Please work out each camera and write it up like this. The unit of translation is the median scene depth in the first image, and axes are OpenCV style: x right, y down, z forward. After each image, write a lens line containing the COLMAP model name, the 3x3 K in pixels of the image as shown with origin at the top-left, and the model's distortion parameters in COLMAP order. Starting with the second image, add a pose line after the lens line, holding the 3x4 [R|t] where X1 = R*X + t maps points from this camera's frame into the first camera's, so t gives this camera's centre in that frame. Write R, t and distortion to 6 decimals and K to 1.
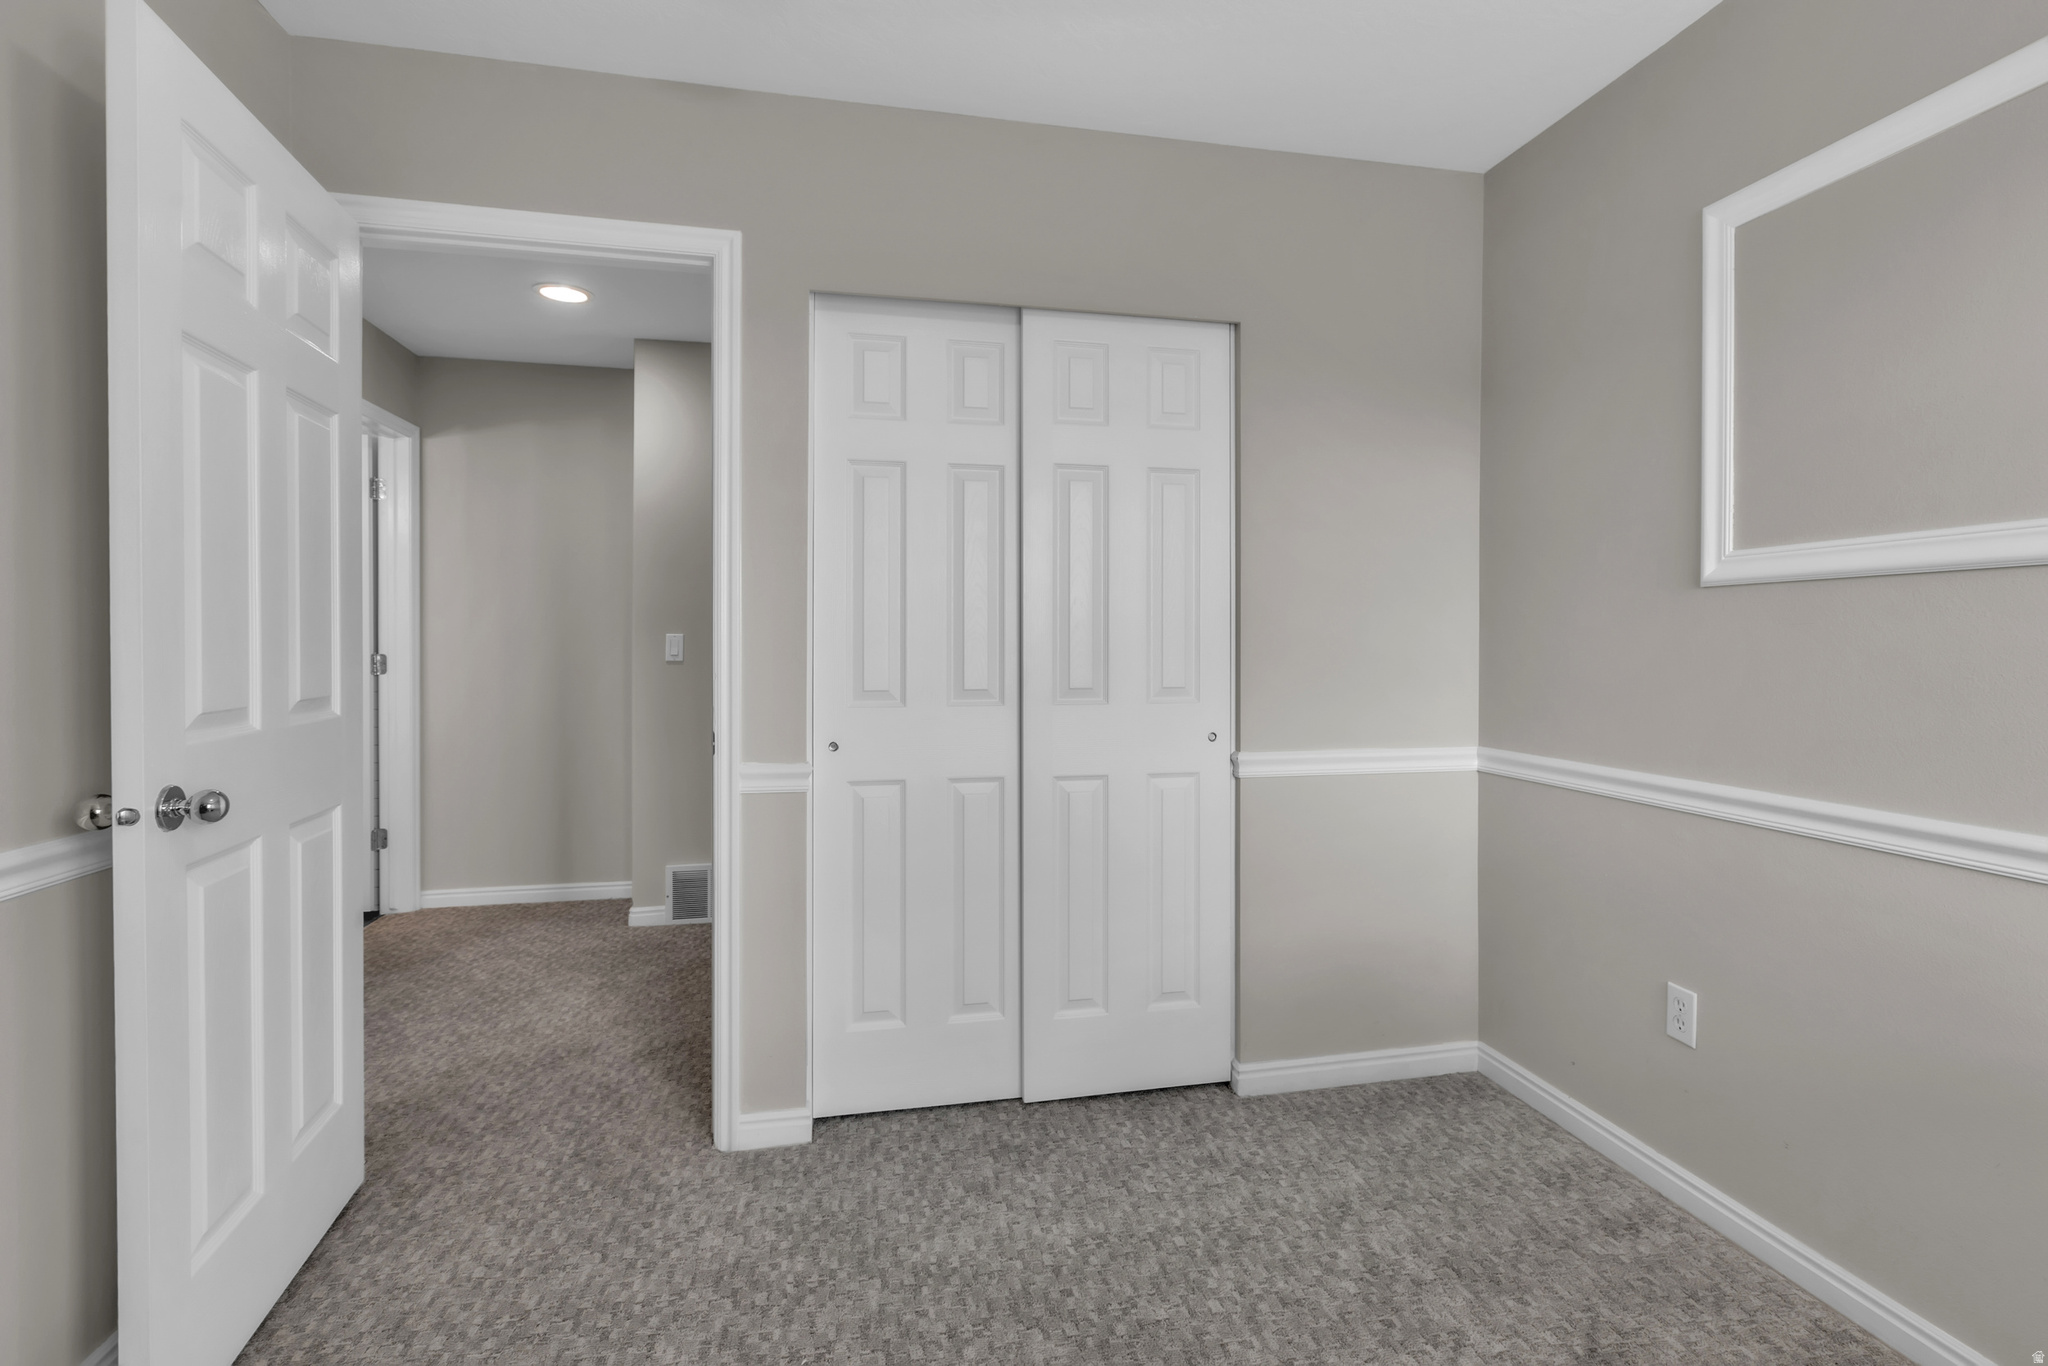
lens RADIAL K [[918.8, 0, 1048.5], [0, 918.8, 667.0], [0, 0, 1]] dist [-0.000359, -0.000168]
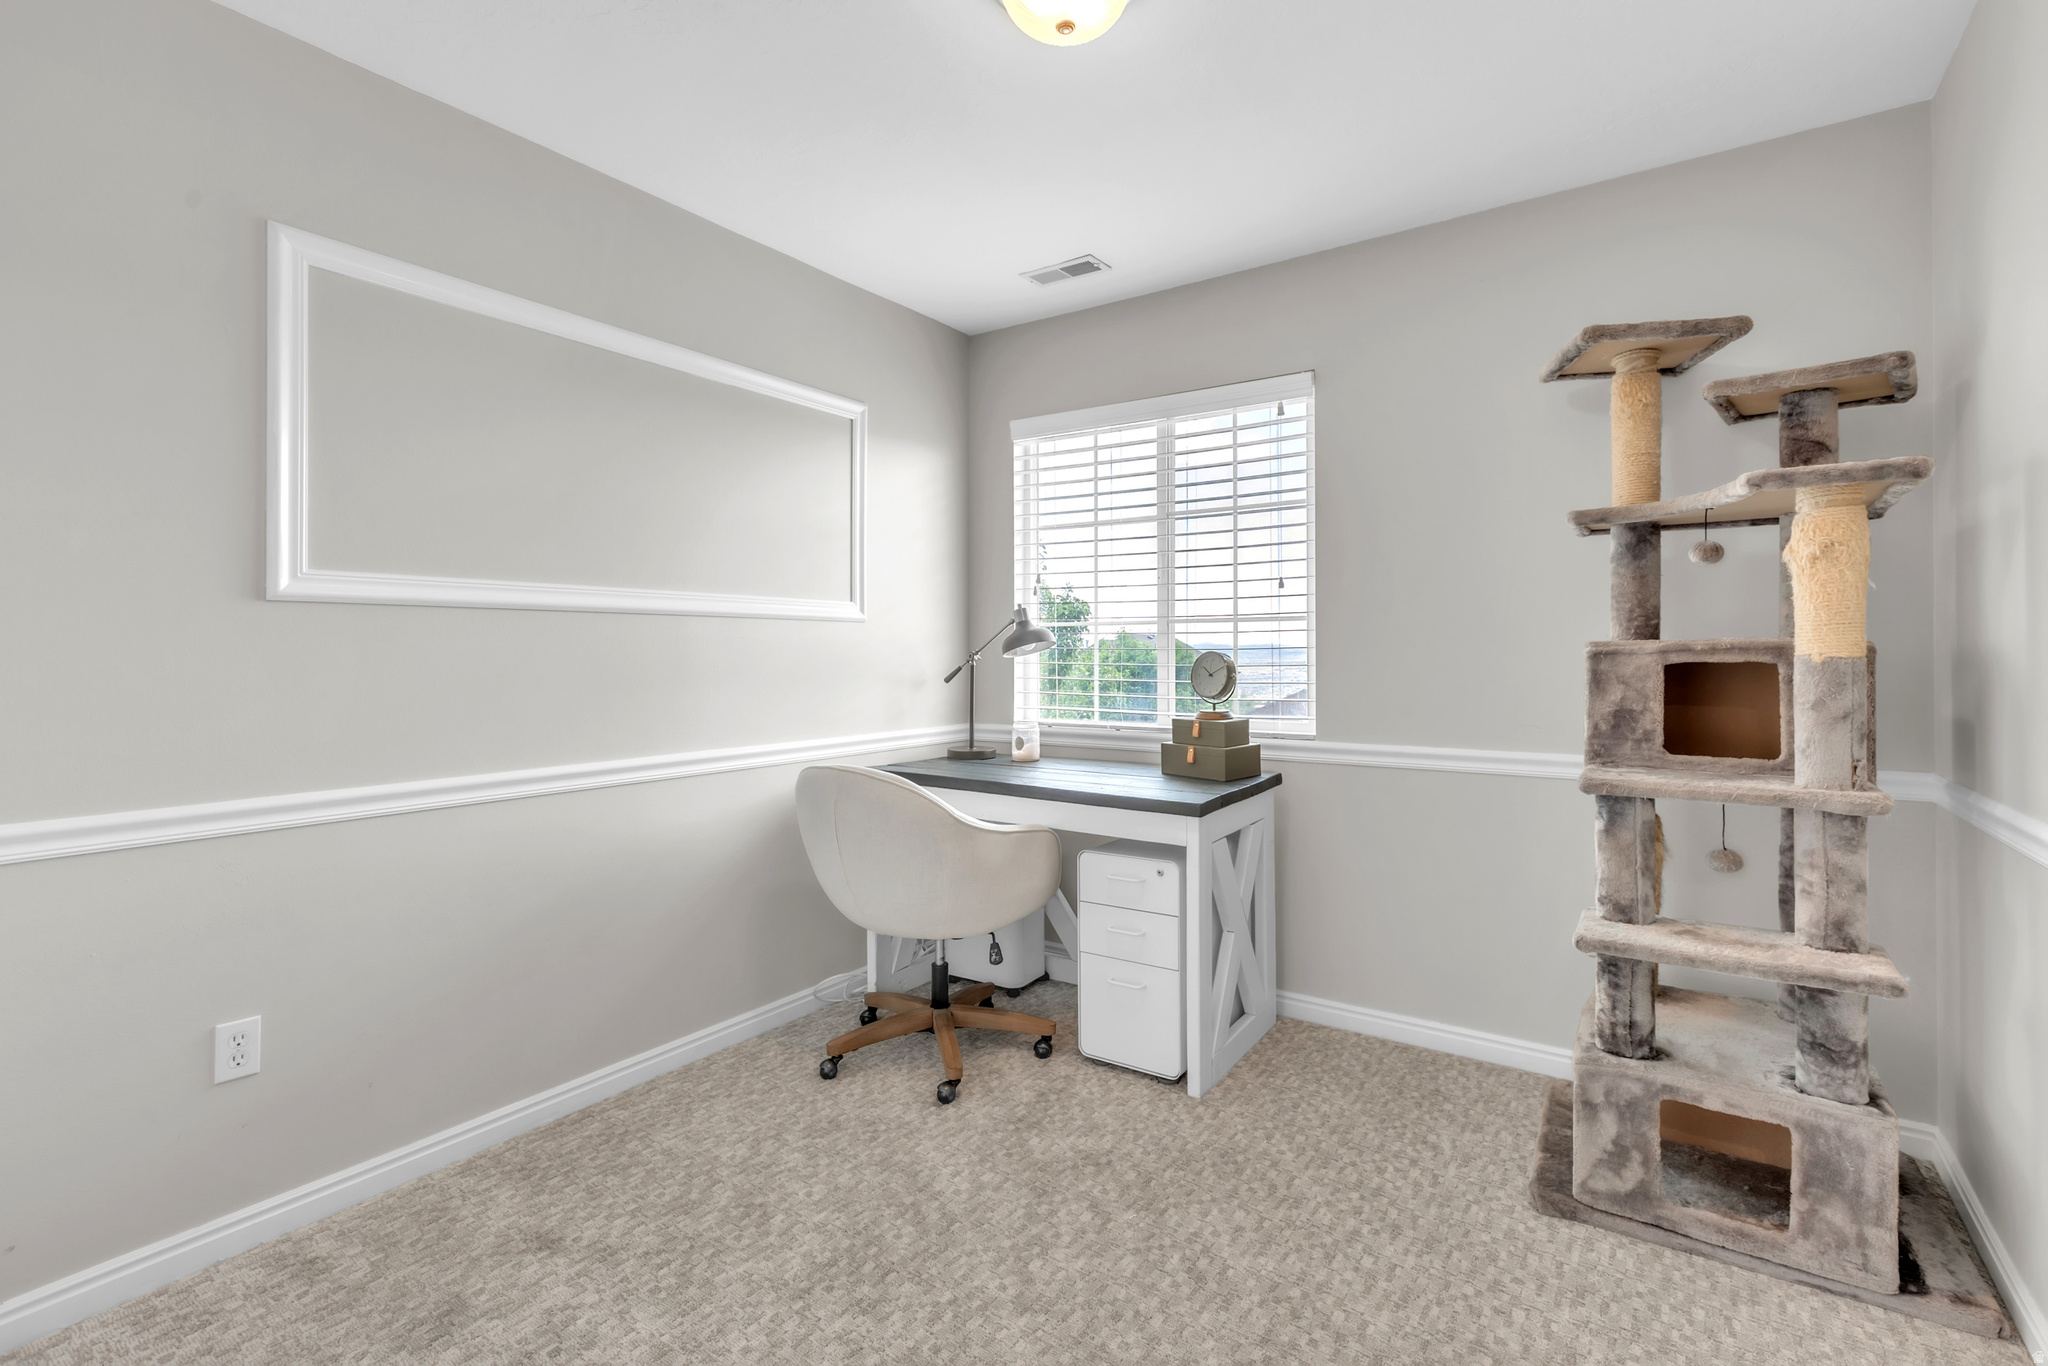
lens RADIAL K [[918.8, 0, 1048.5], [0, 918.8, 667.0], [0, 0, 1]] dist [-0.000359, -0.000168]
pose [[-0.697891, -0.005823, 0.716181, -0.601594], [0.014014, 0.999664, 0.021785, -0.023714], [-0.716067, 0.025240, -0.697575, 1.117852]]
